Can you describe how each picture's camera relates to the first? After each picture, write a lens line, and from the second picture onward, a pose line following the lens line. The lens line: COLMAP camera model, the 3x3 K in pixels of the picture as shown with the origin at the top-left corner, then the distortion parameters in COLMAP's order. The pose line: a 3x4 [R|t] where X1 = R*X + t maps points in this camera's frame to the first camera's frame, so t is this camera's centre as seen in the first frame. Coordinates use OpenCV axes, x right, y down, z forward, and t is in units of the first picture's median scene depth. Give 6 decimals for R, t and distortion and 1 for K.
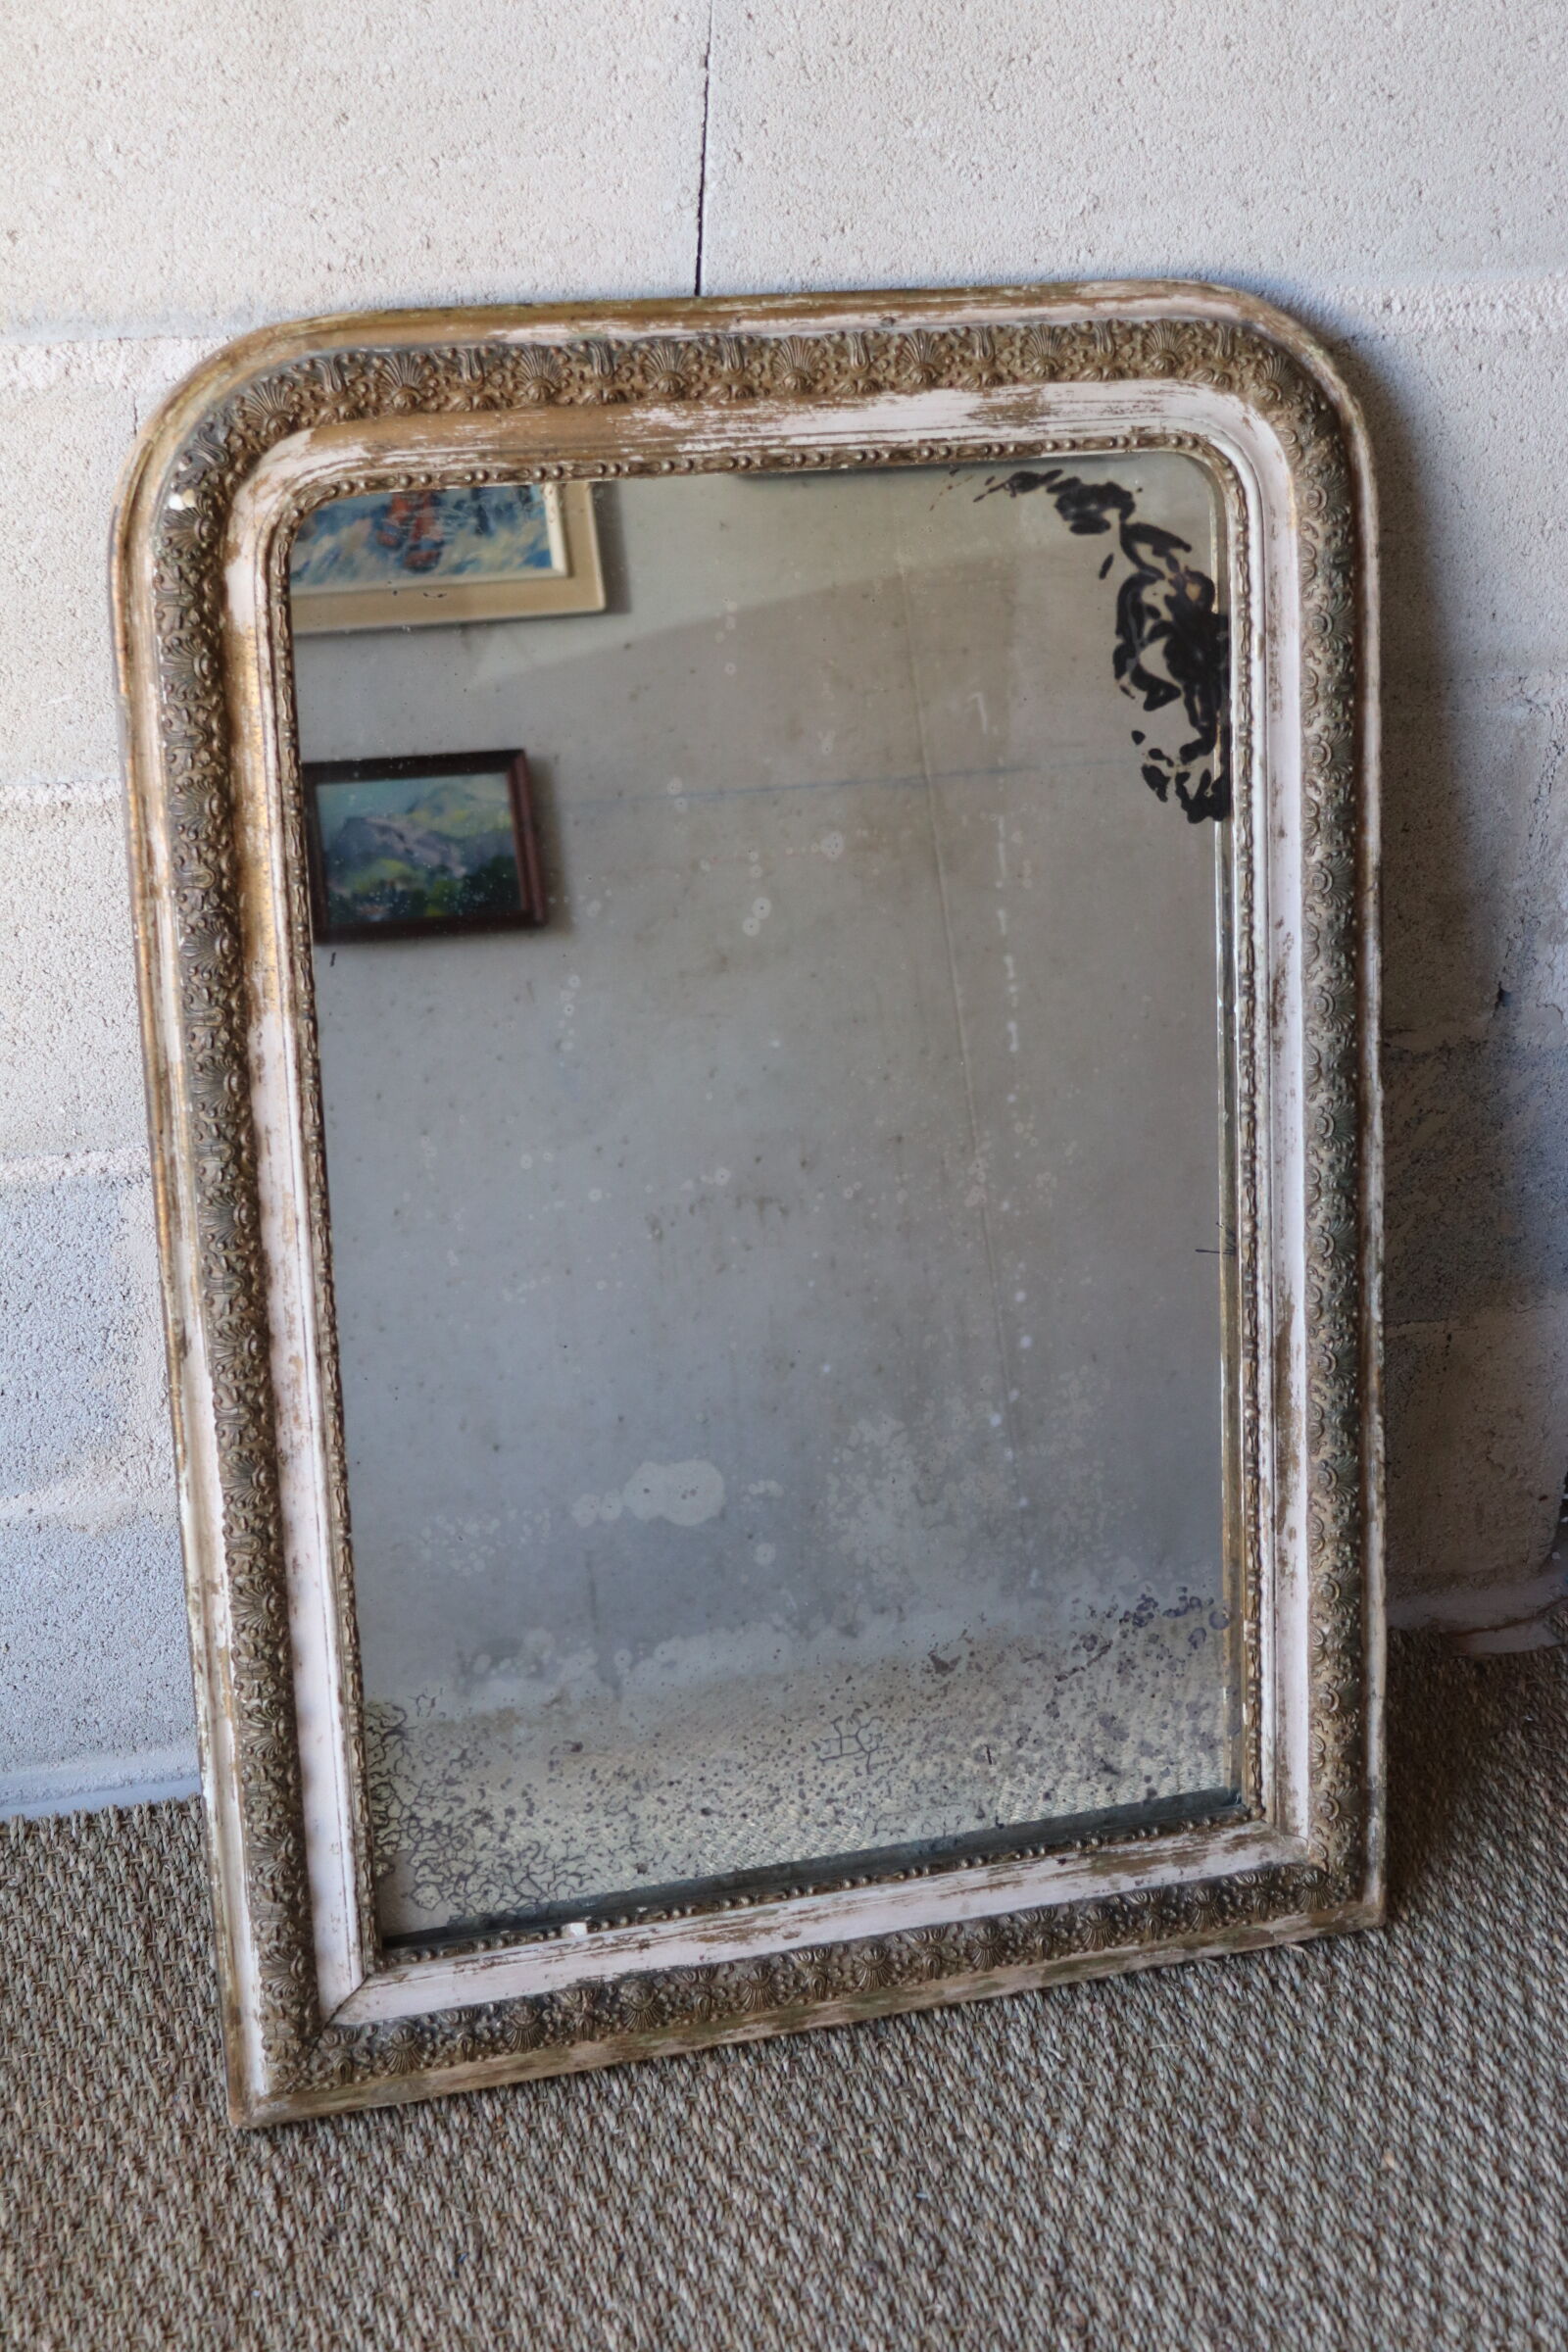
lens RADIAL K [[3752.2, 0, 767.4], [0, 3752.2, 1199.4], [0, 0, 1]] dist [-0.017585, 0.041039]
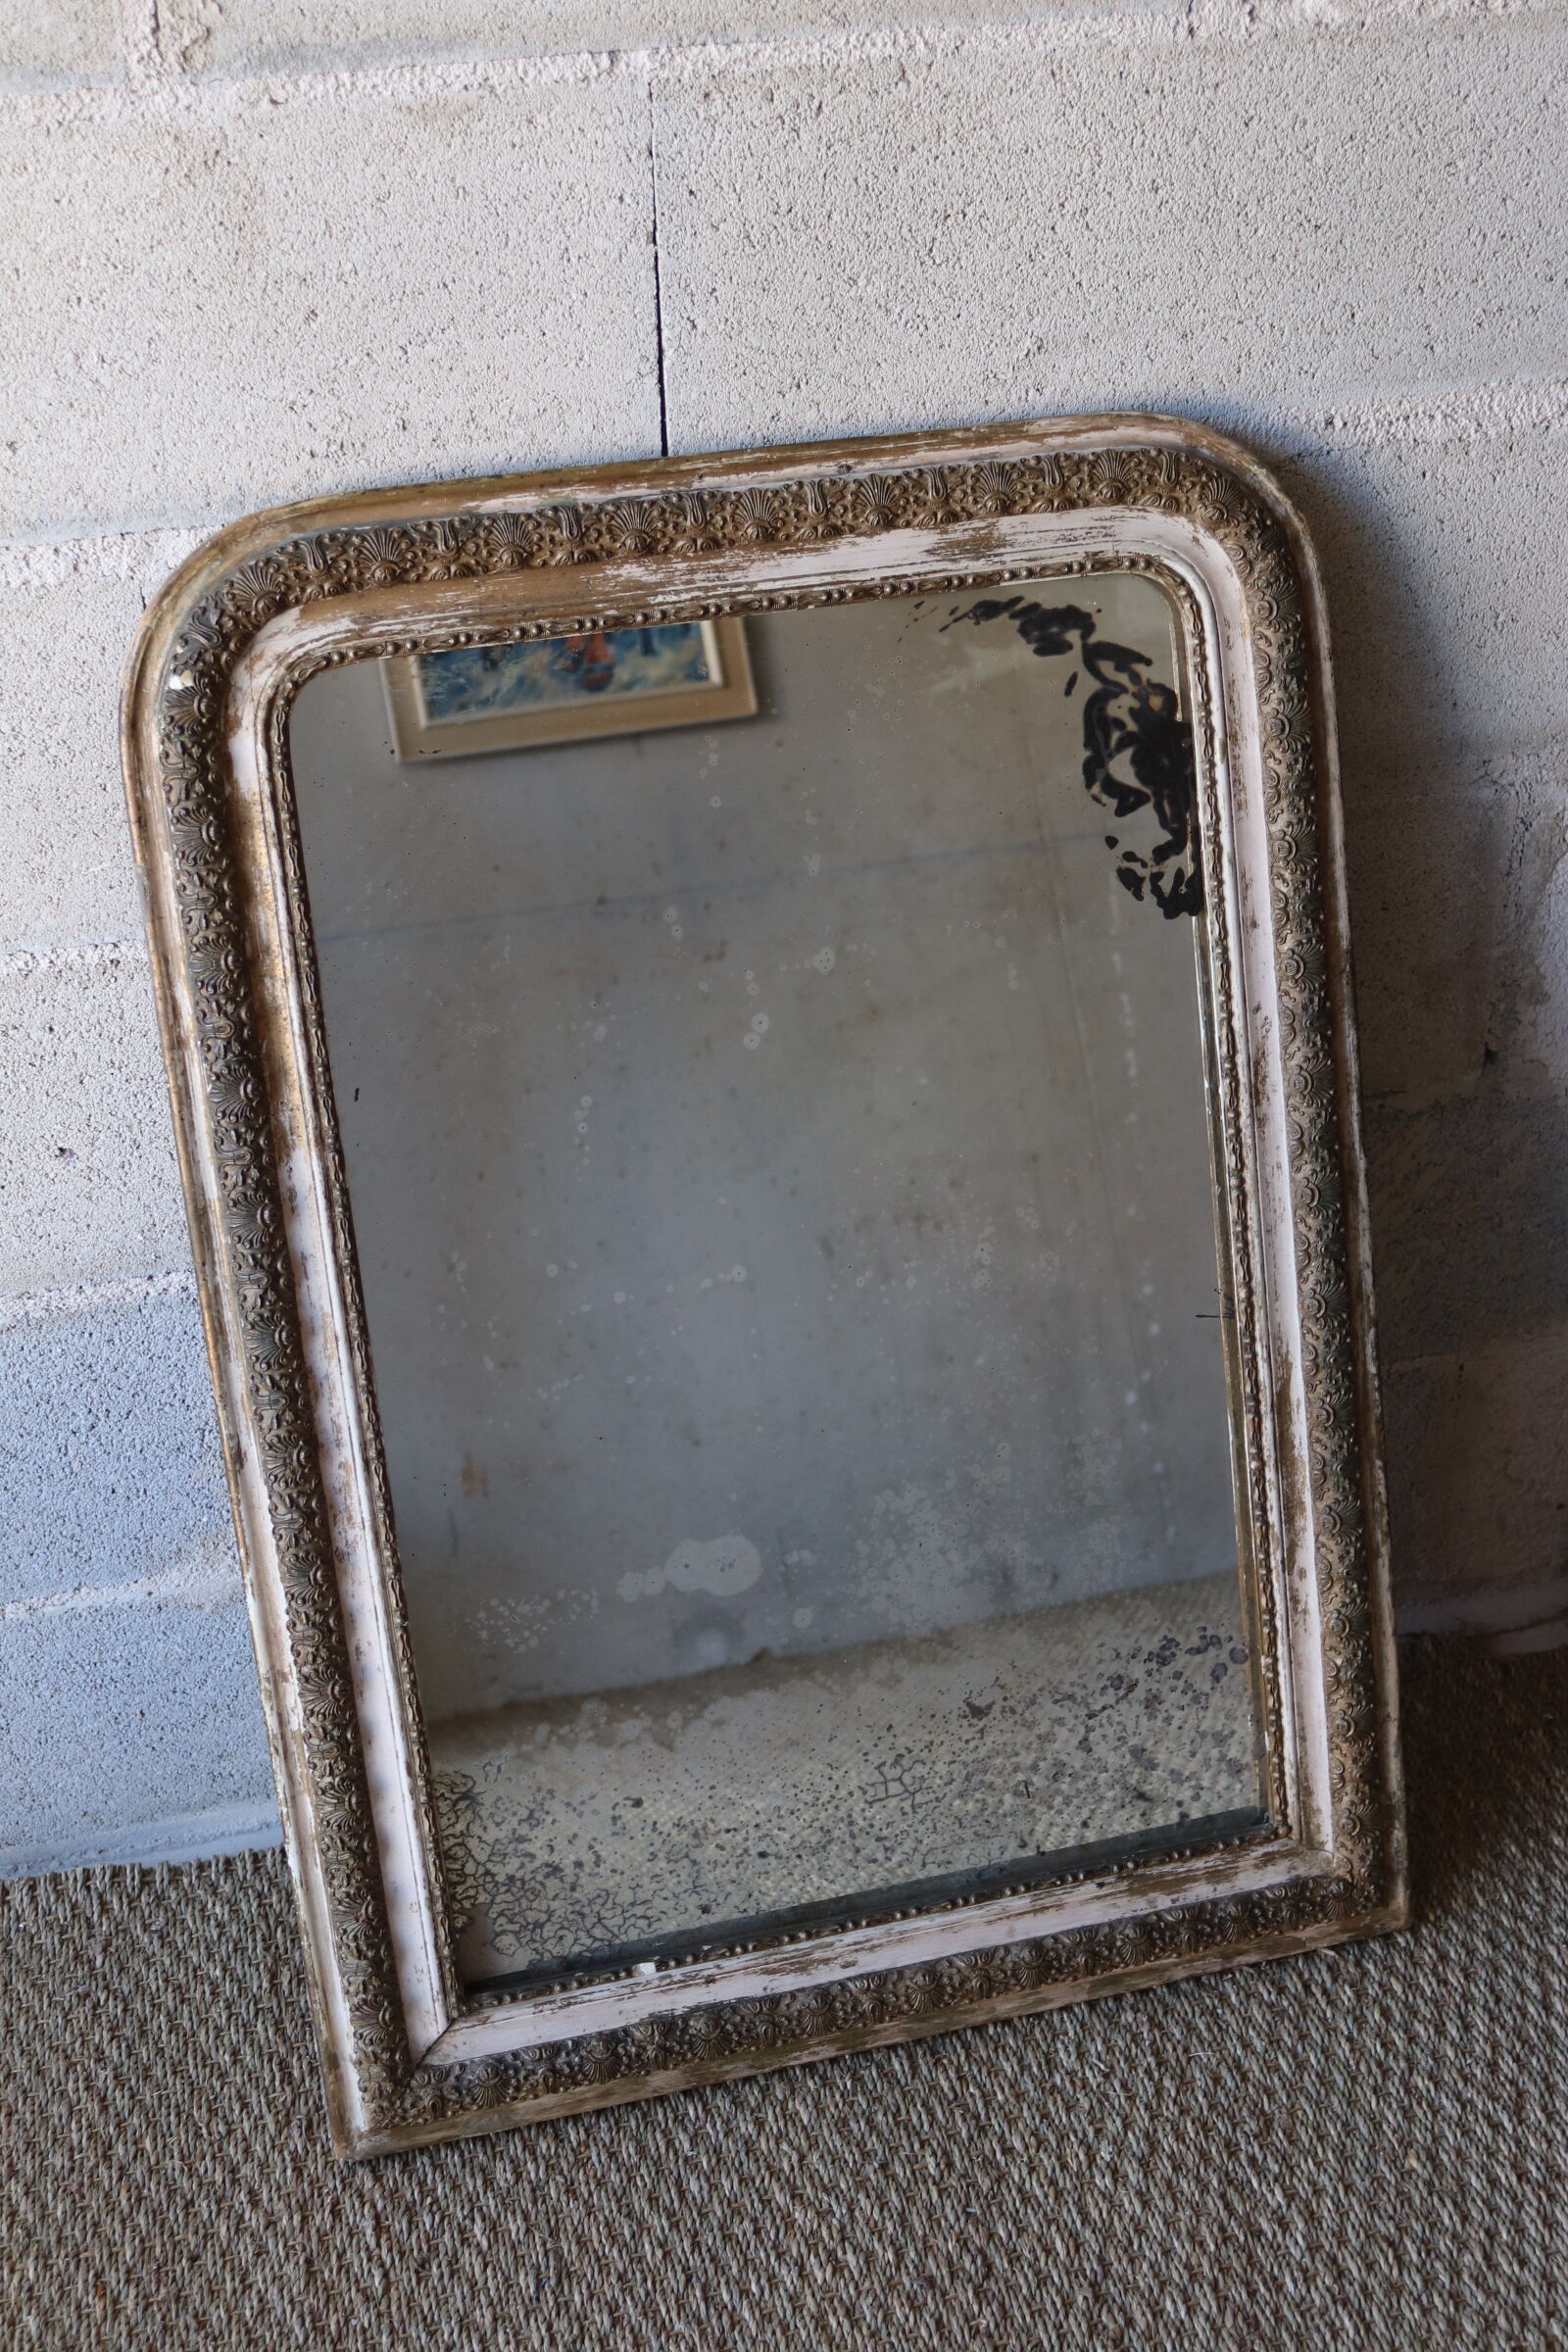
lens RADIAL K [[3074.5, 0, 783.3], [0, 3074.5, 1194.7], [0, 0, 1]] dist [-0.060035, 0.049303]
pose [[0.996002, -0.046577, -0.076231, 0.067917], [0.047183, 0.998867, 0.006172, -0.033171], [0.075857, -0.009744, 0.997071, 0.124184]]
